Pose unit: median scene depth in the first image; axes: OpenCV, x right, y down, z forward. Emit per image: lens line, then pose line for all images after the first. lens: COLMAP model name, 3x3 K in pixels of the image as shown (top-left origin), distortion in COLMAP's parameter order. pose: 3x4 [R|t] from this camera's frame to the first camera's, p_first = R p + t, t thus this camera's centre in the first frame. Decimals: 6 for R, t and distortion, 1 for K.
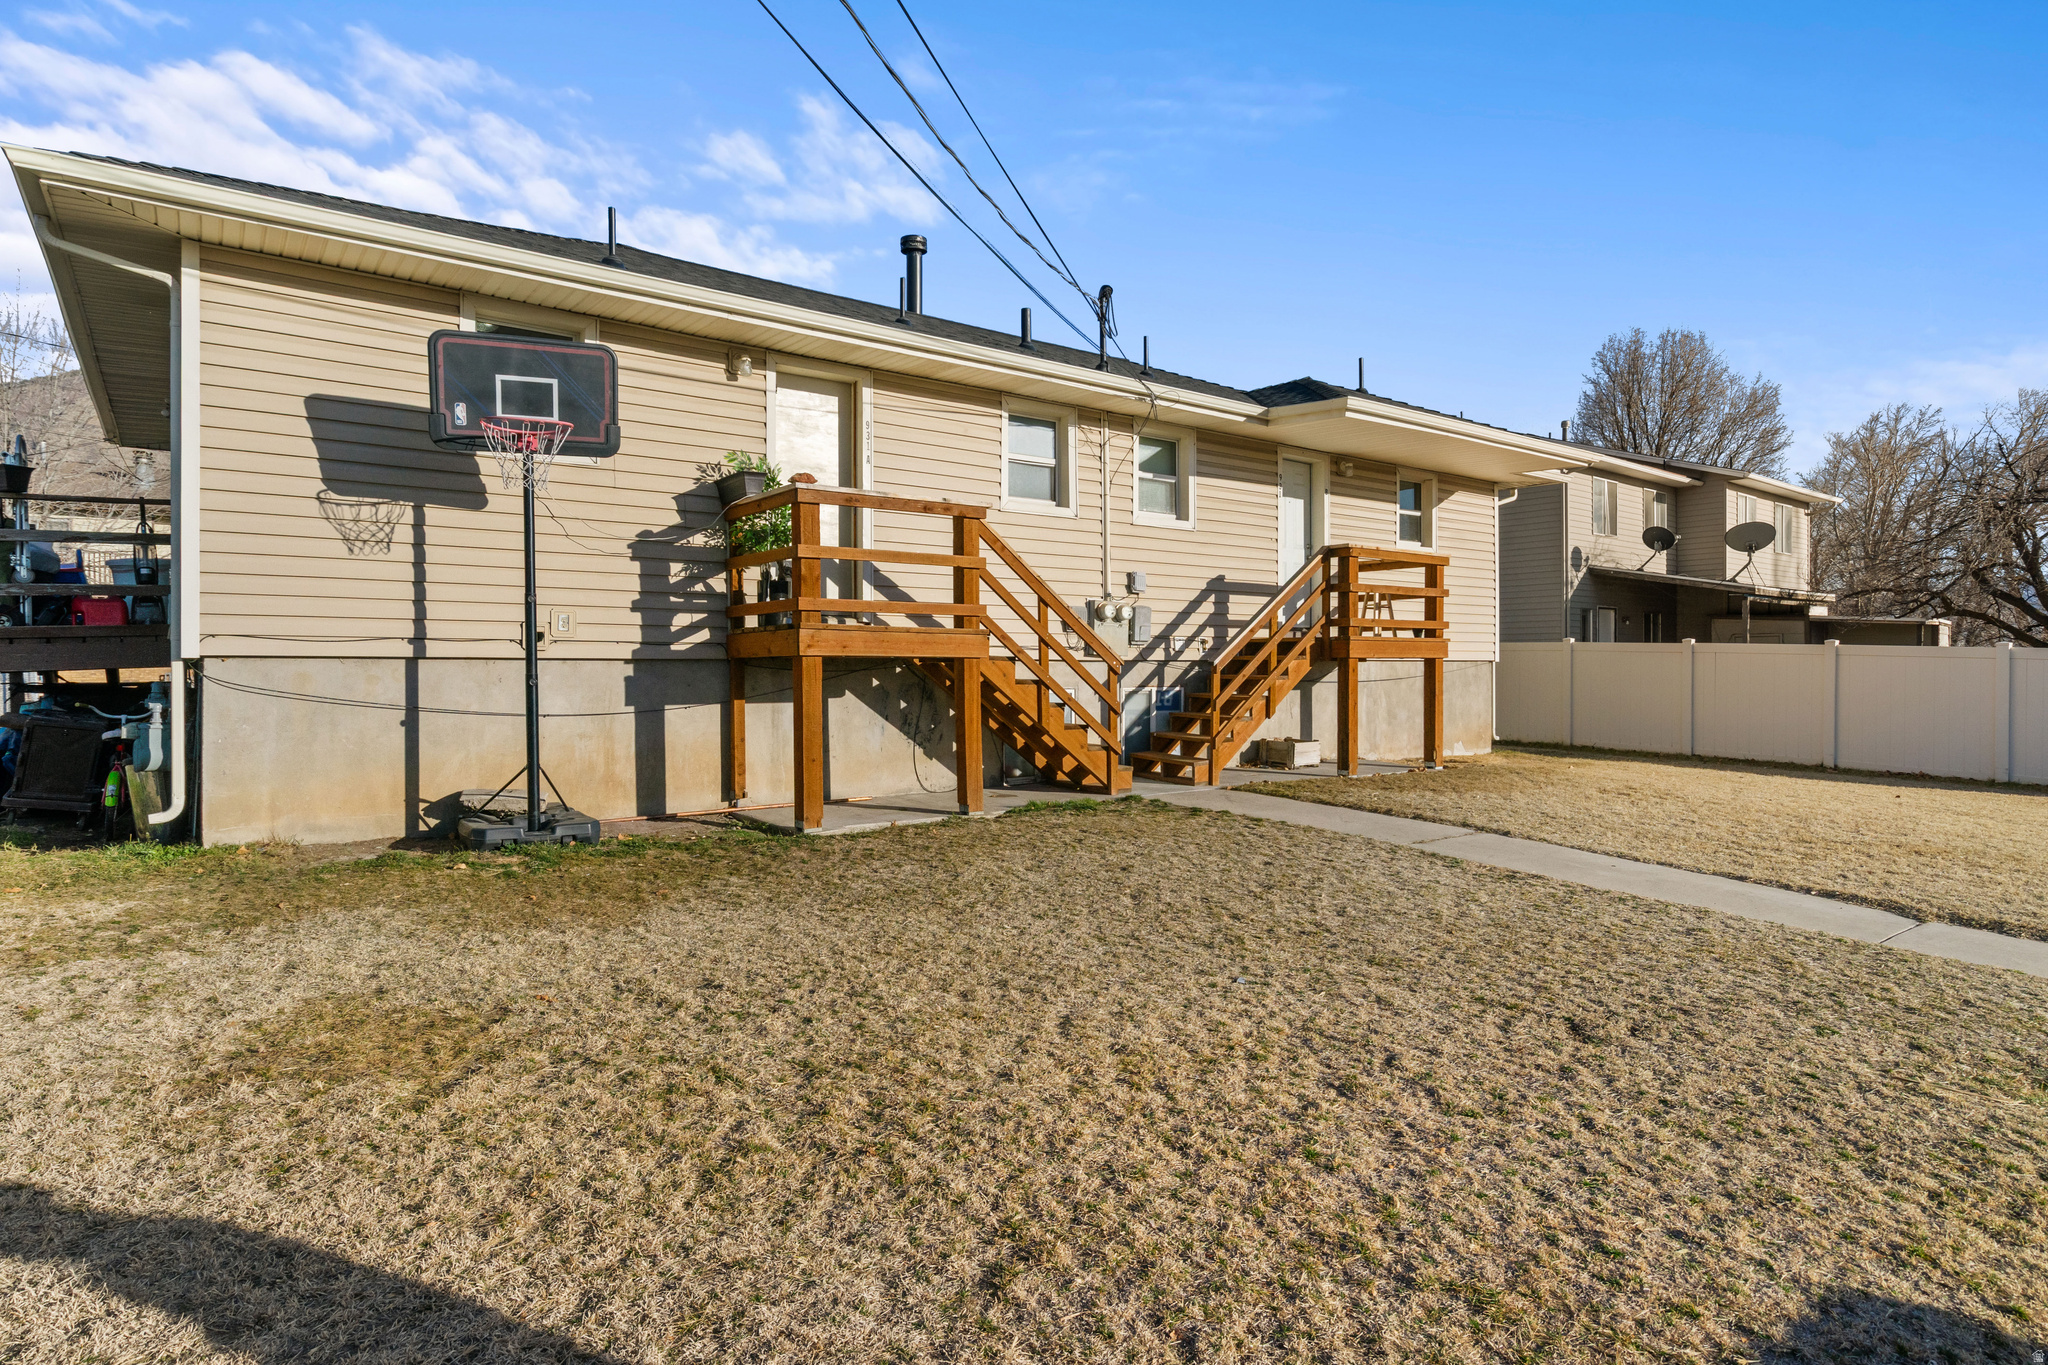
lens RADIAL K [[1118.7, 0, 909.8], [0, 1118.7, 682.6], [0, 0, 1]] dist [-0.000351, 0.003146]
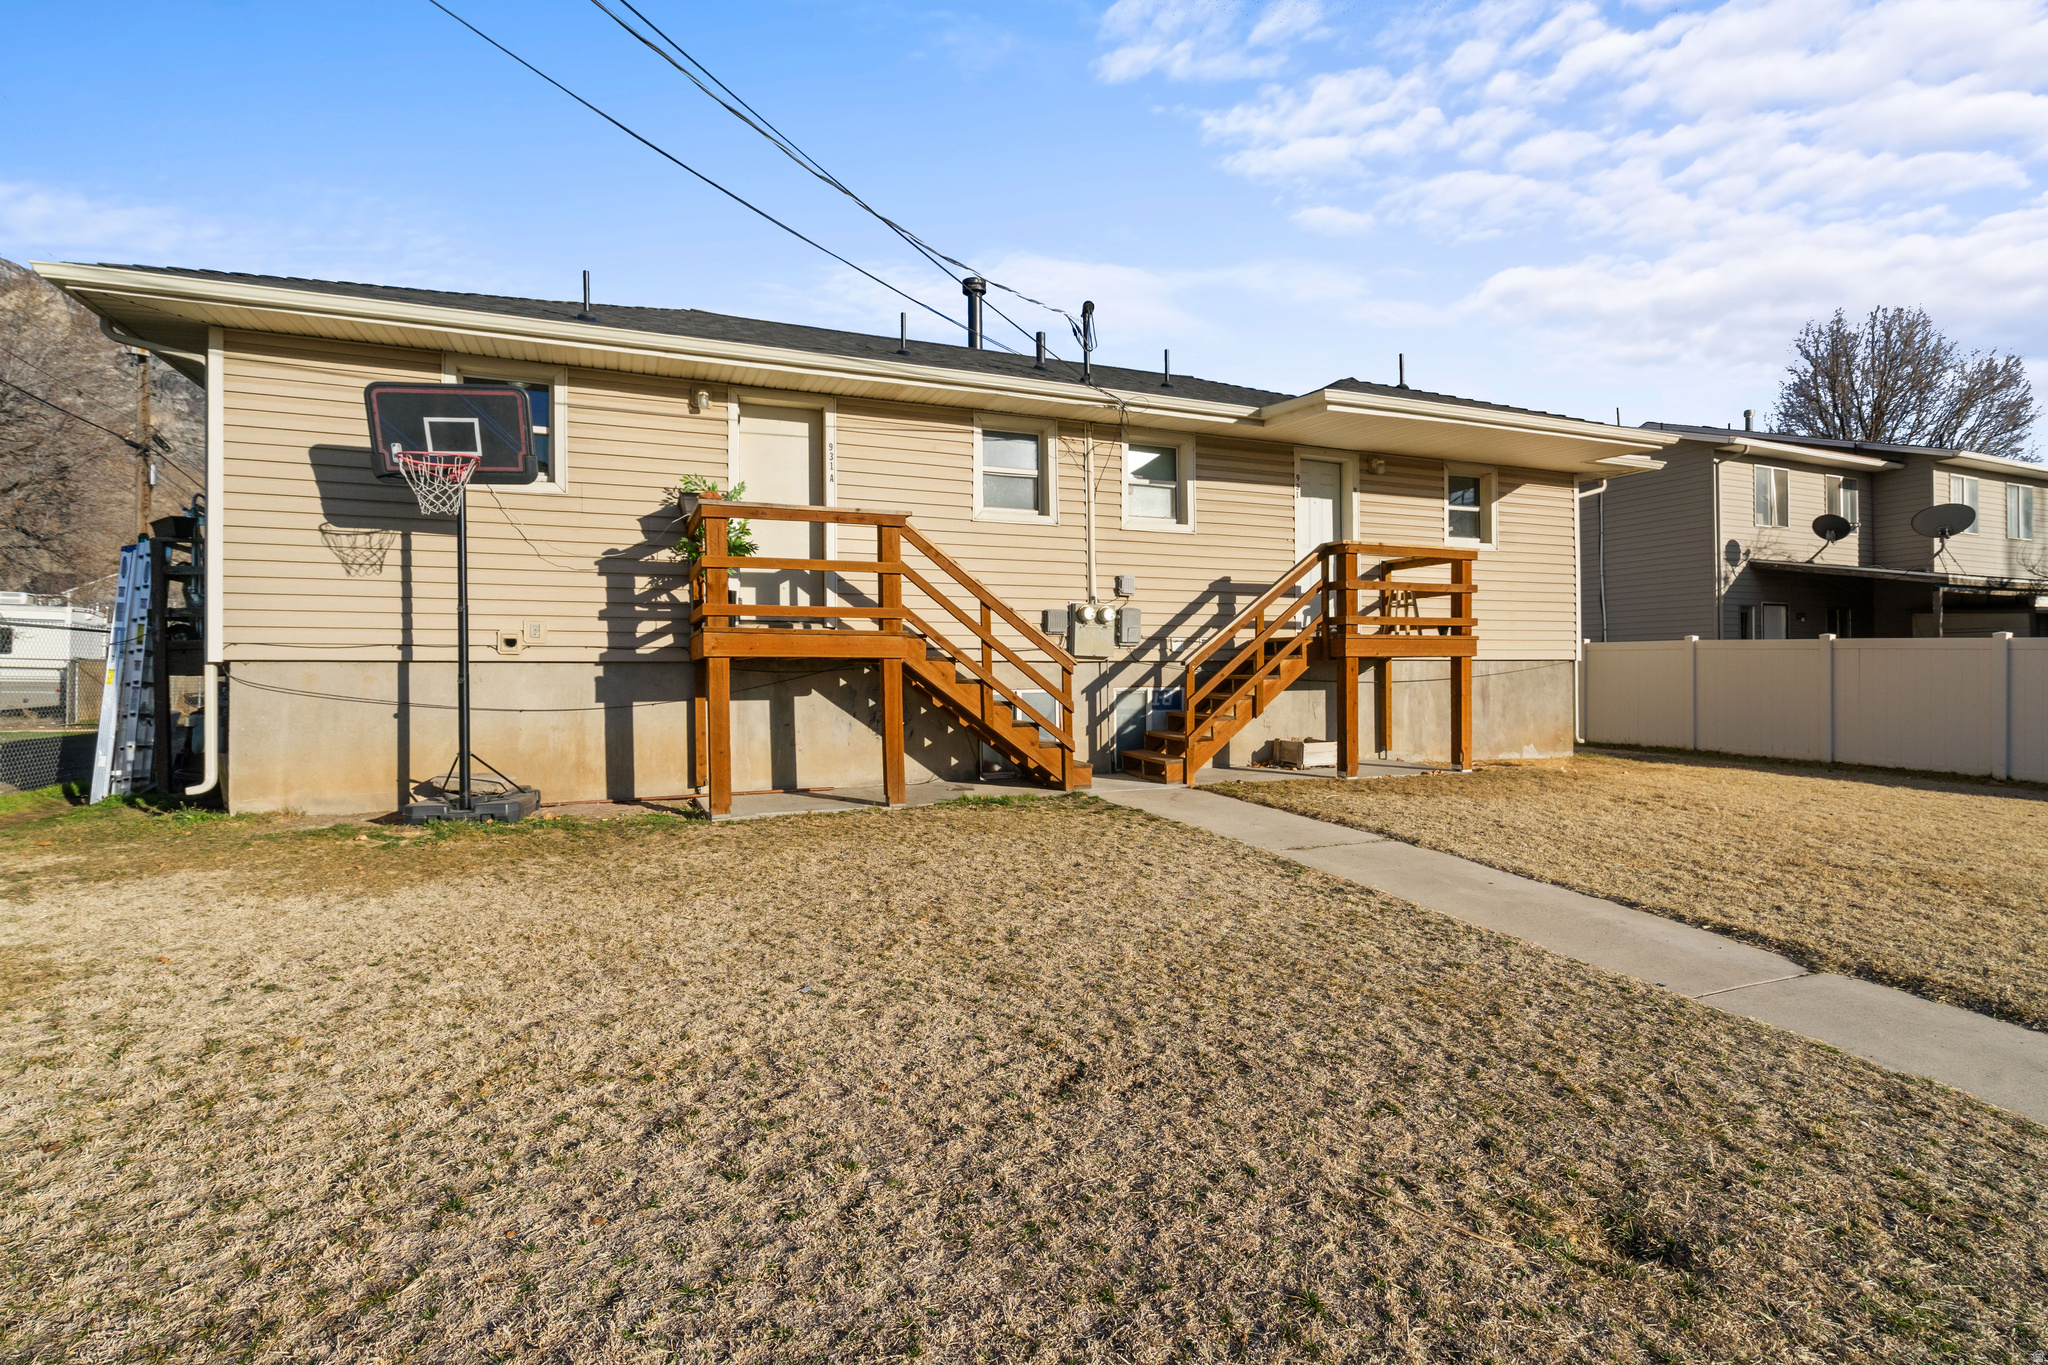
lens RADIAL K [[949.7, 0, 1025.7], [0, 949.7, 680.6], [0, 0, 1]] dist [-0.003785, 0.002585]
pose [[0.971456, -0.003998, -0.237186, 0.402847], [0.001532, 0.999943, -0.010582, 0.009275], [0.237215, 0.009917, 0.971407, 0.160868]]
